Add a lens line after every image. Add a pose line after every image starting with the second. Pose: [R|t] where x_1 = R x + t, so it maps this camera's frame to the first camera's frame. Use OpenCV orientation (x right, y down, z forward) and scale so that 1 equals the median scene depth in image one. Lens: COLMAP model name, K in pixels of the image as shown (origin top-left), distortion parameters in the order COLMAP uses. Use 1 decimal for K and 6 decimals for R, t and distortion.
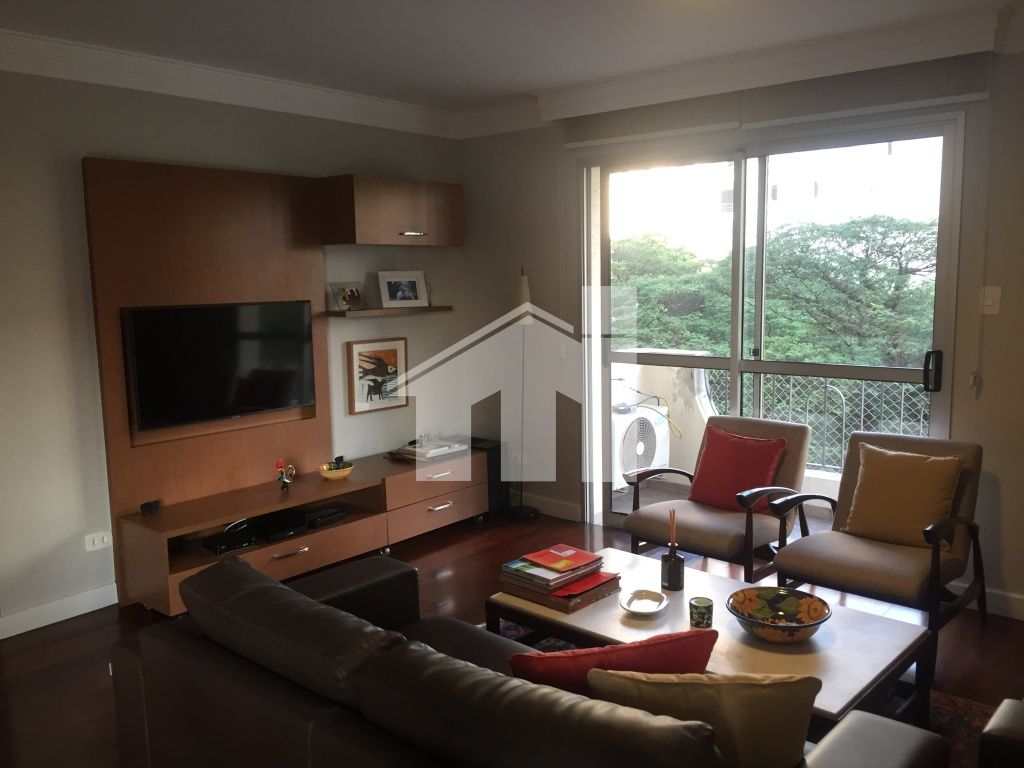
lens RADIAL K [[881.4, 0, 512.0], [0, 881.4, 384.0], [0, 0, 1]] dist [0.112750, -0.153561]
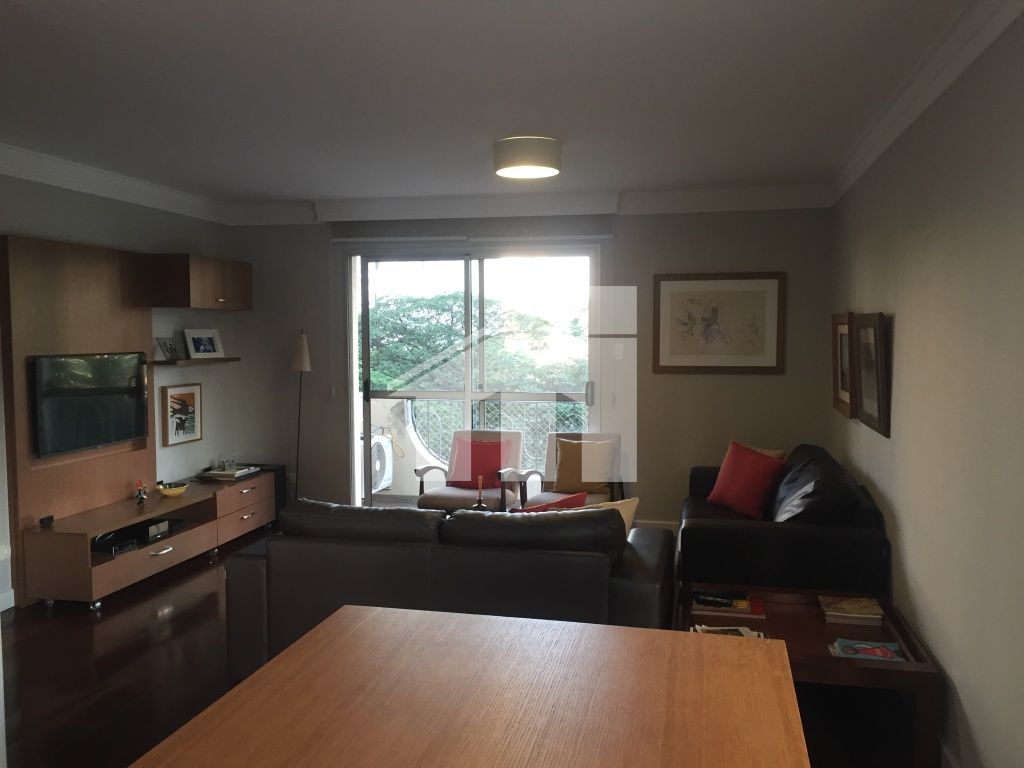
lens RADIAL K [[881.4, 0, 512.0], [0, 881.4, 384.0], [0, 0, 1]] dist [0.112750, -0.153561]
pose [[0.880968, -0.015161, 0.472933, -0.339809], [0.049086, 0.997022, -0.059475, 0.044998], [-0.470623, 0.075610, 0.879089, -0.300411]]
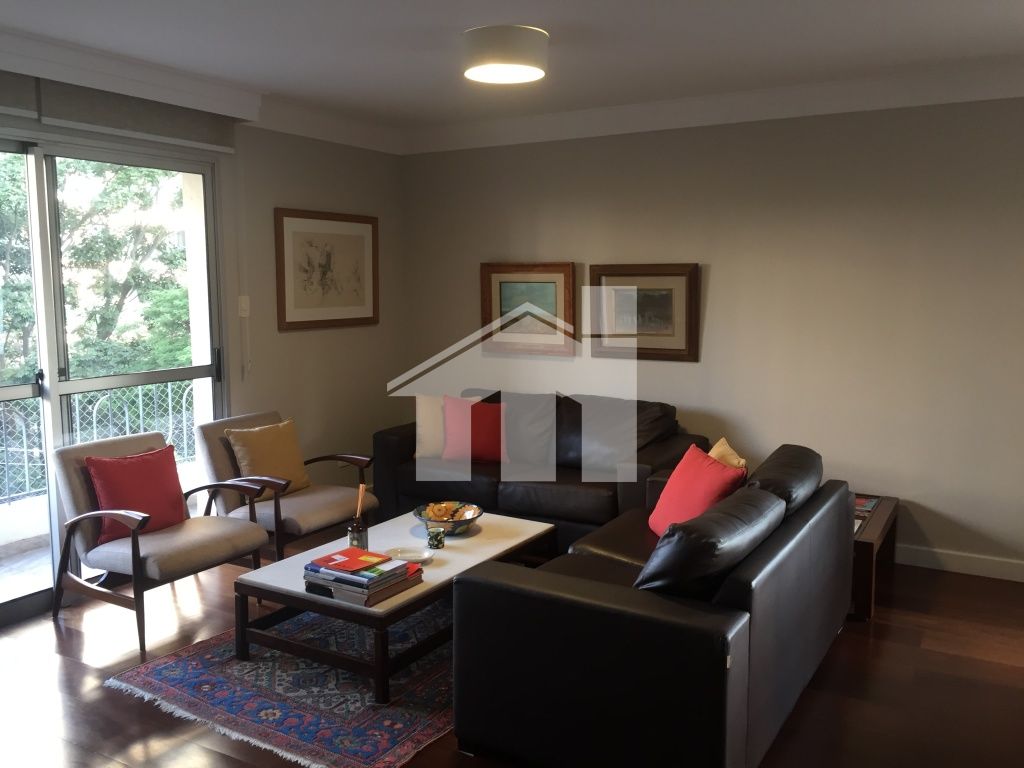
lens RADIAL K [[881.4, 0, 512.0], [0, 881.4, 384.0], [0, 0, 1]] dist [0.112750, -0.153561]
pose [[-0.174598, -0.098259, 0.979725, -0.620190], [0.136148, 0.983041, 0.122855, -0.065554], [-0.975182, 0.154837, -0.158259, 0.622515]]
